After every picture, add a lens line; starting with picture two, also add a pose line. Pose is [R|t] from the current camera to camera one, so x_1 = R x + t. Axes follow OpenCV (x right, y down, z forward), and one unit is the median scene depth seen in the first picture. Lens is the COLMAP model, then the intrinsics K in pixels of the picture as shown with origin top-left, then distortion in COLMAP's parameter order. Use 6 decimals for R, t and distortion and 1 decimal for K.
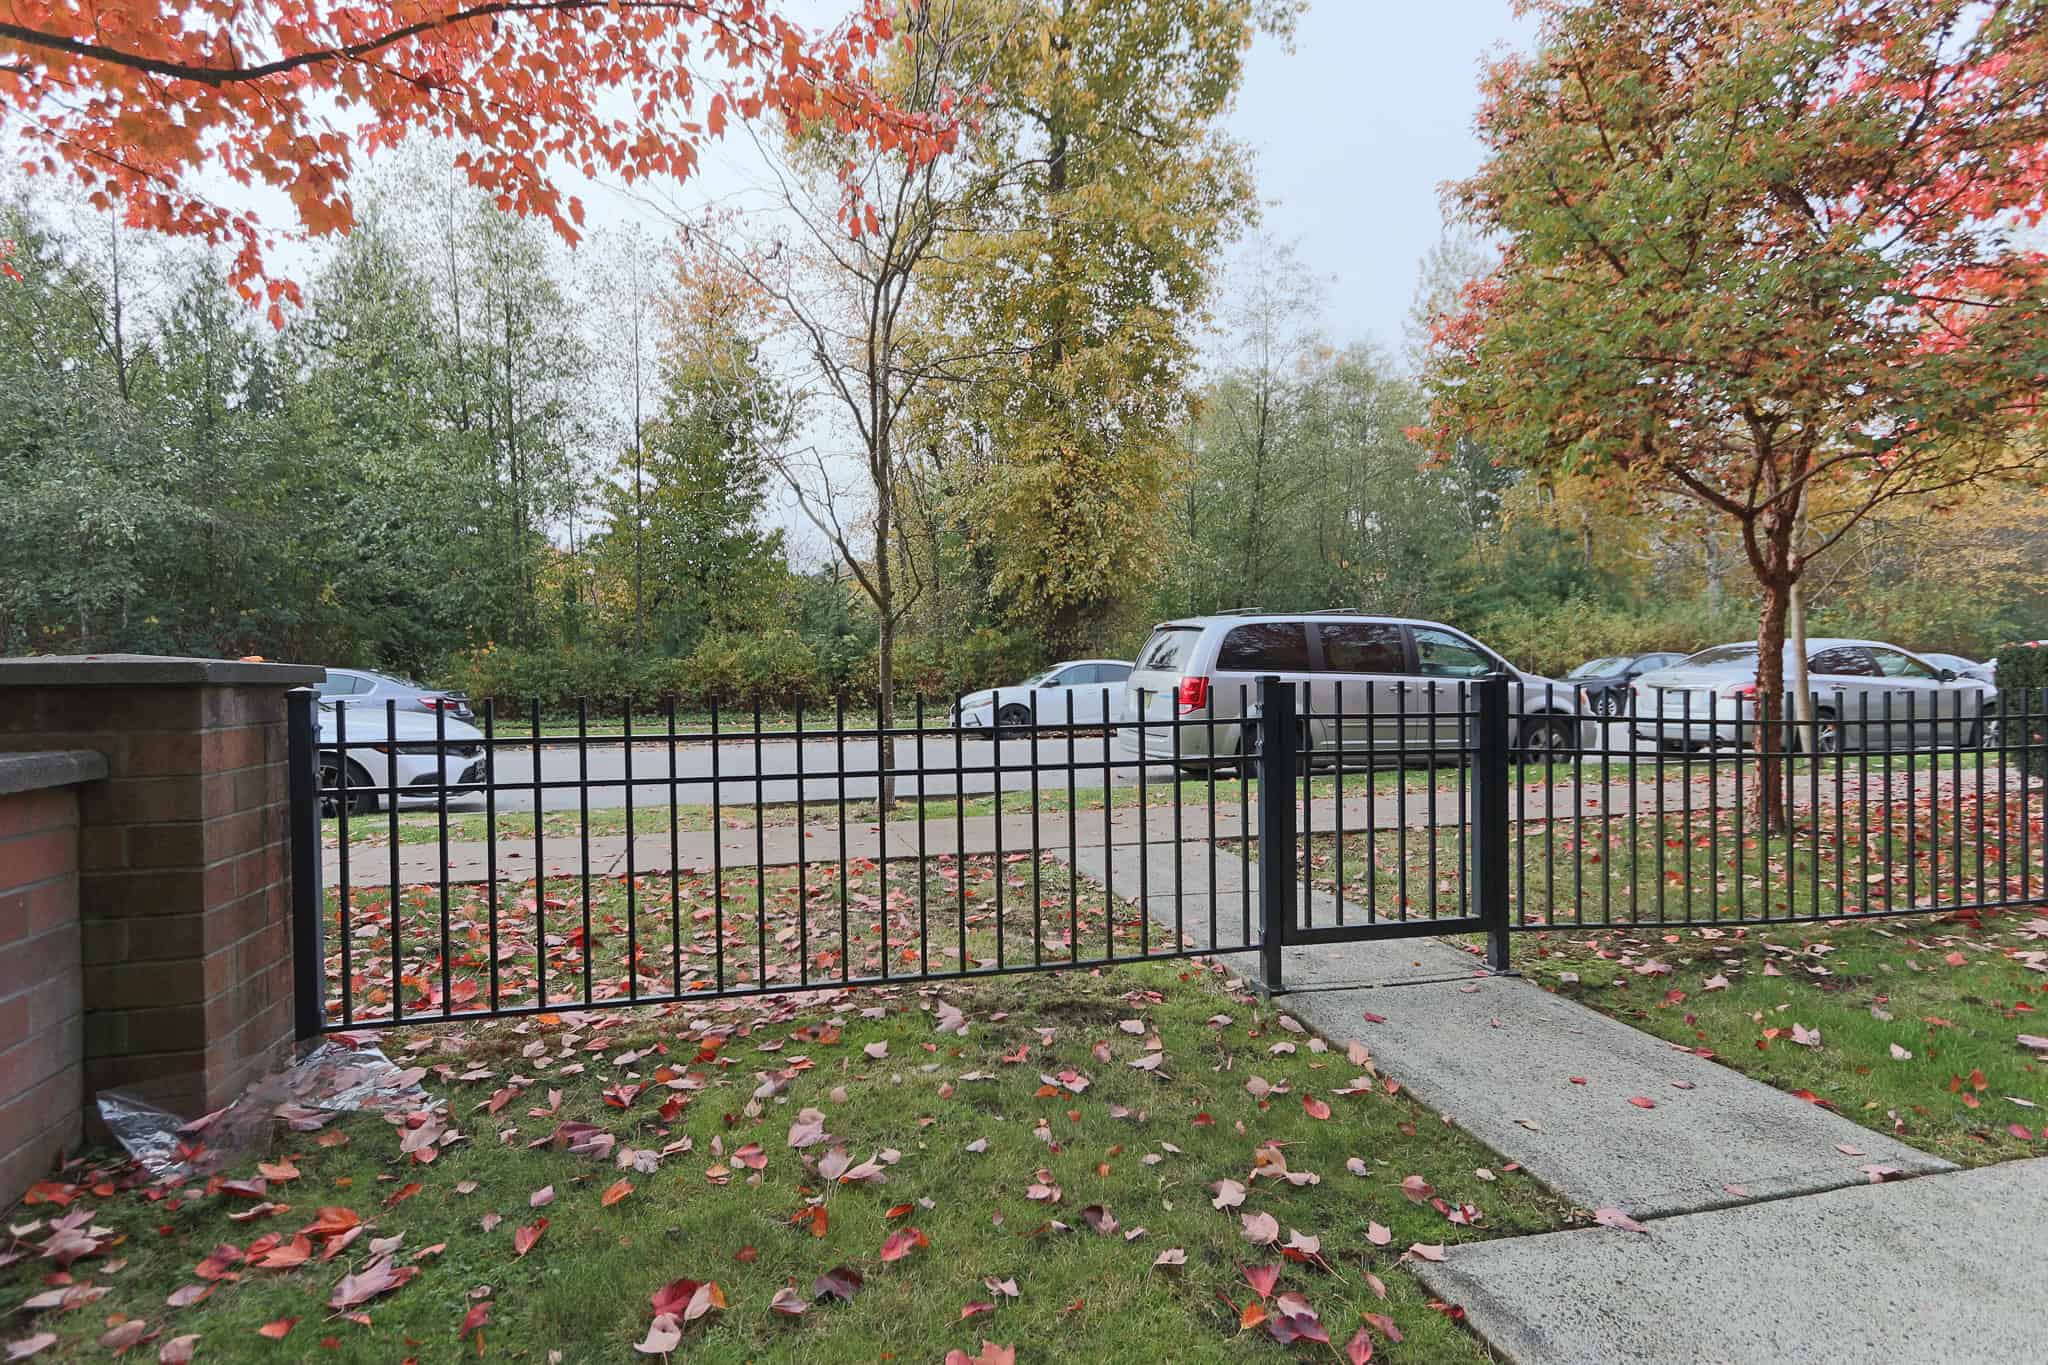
lens RADIAL K [[1035.8, 0, 1016.4], [0, 1035.8, 687.0], [0, 0, 1]] dist [0.010093, 0.001079]
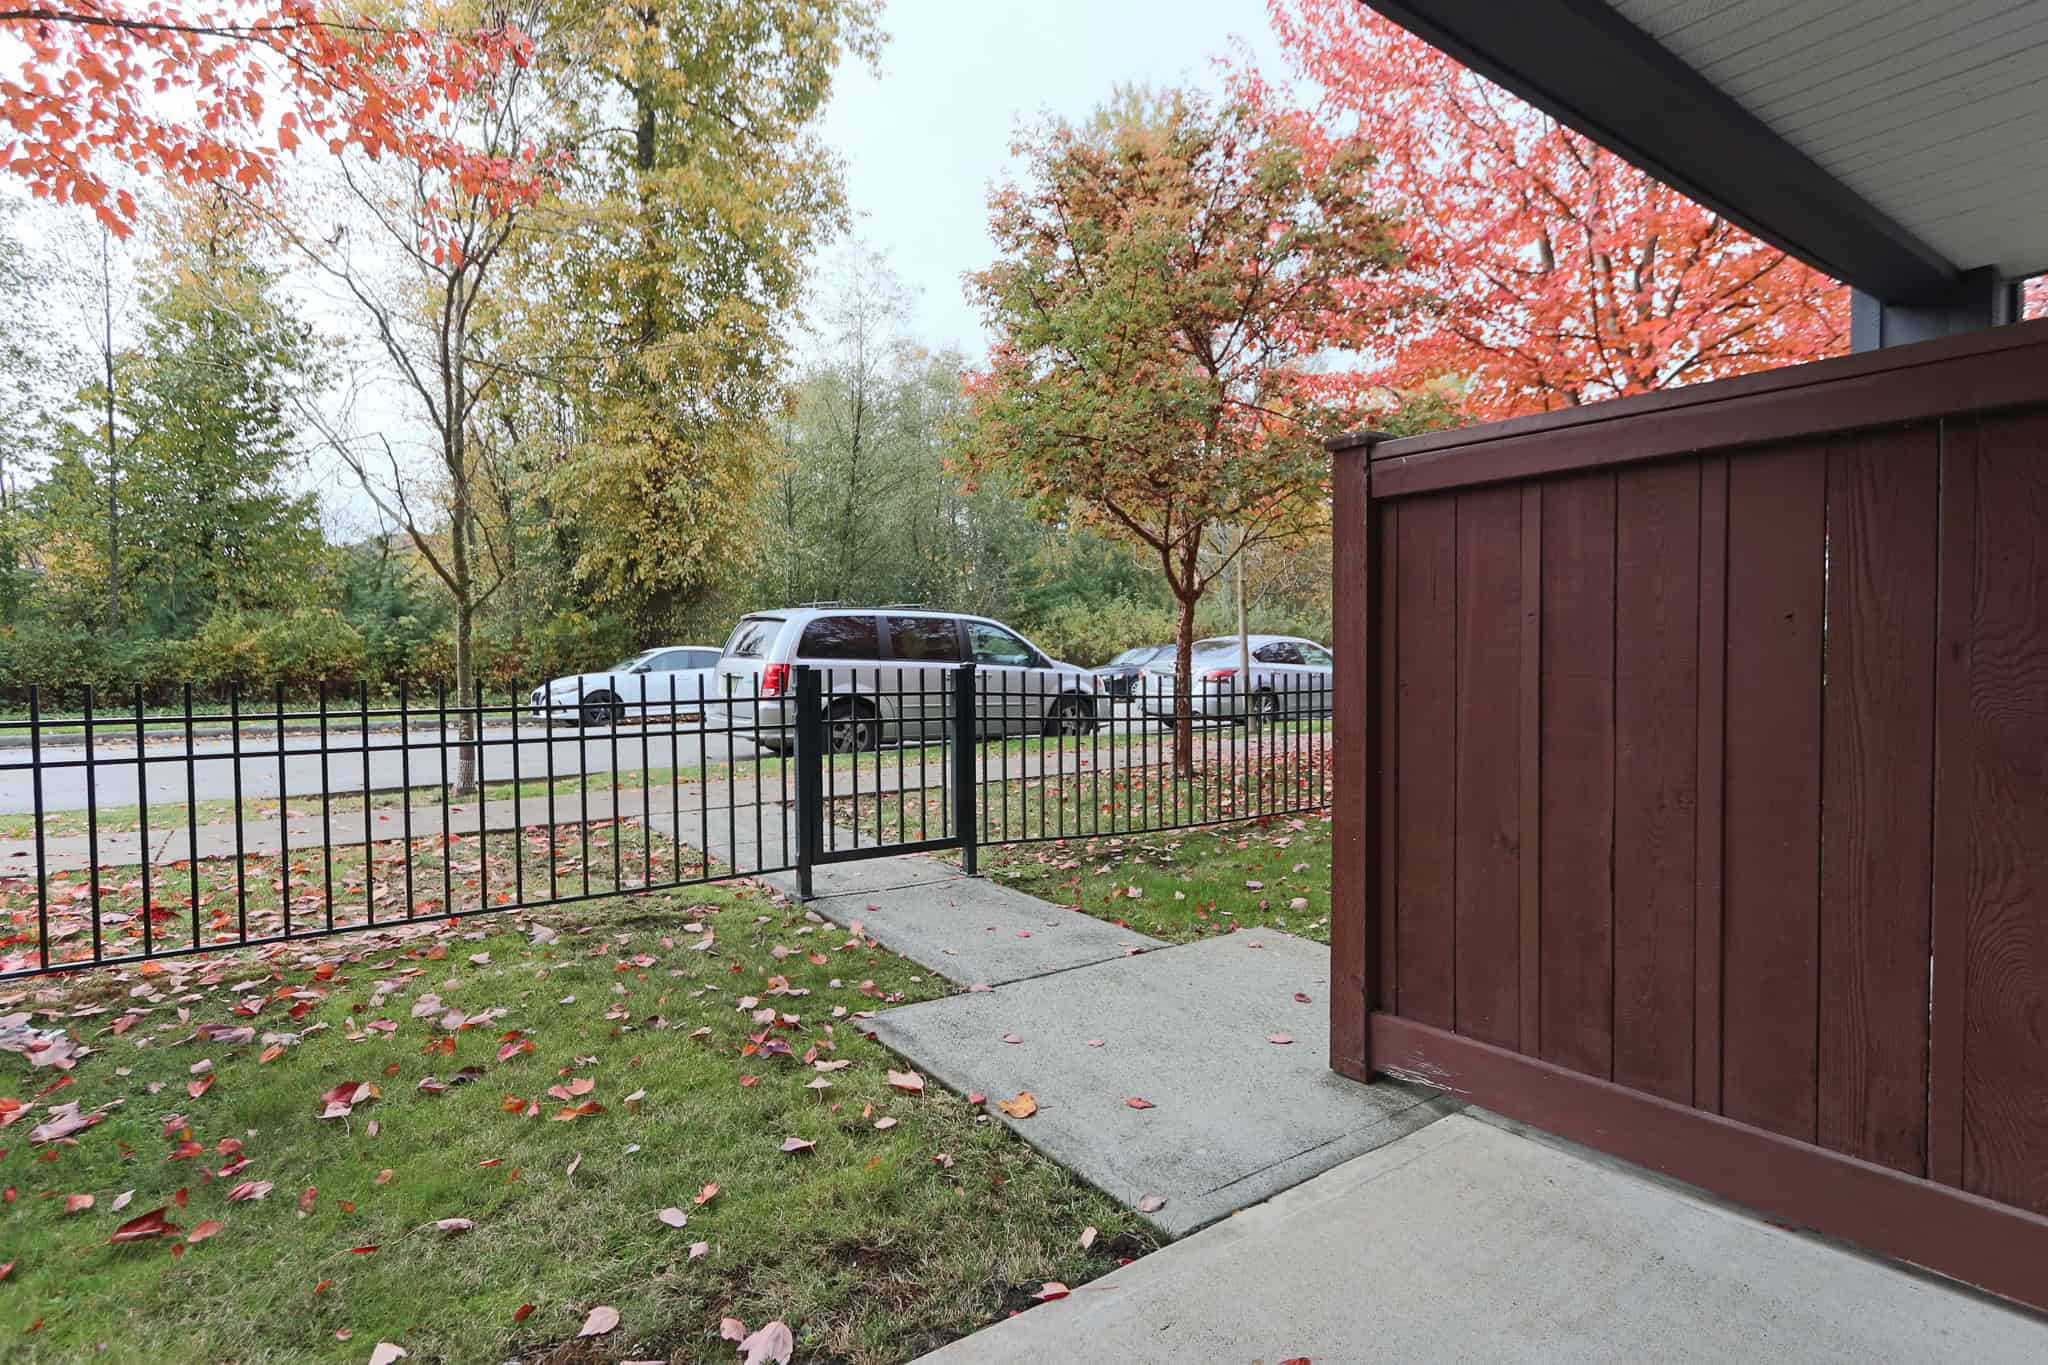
lens RADIAL K [[1035.8, 0, 1016.4], [0, 1035.8, 687.0], [0, 0, 1]] dist [0.010093, 0.001079]
pose [[0.929999, -0.005920, 0.367515, 0.003773], [0.000868, 0.999903, 0.013911, -0.000277], [-0.367562, -0.012618, 0.929913, -0.152797]]
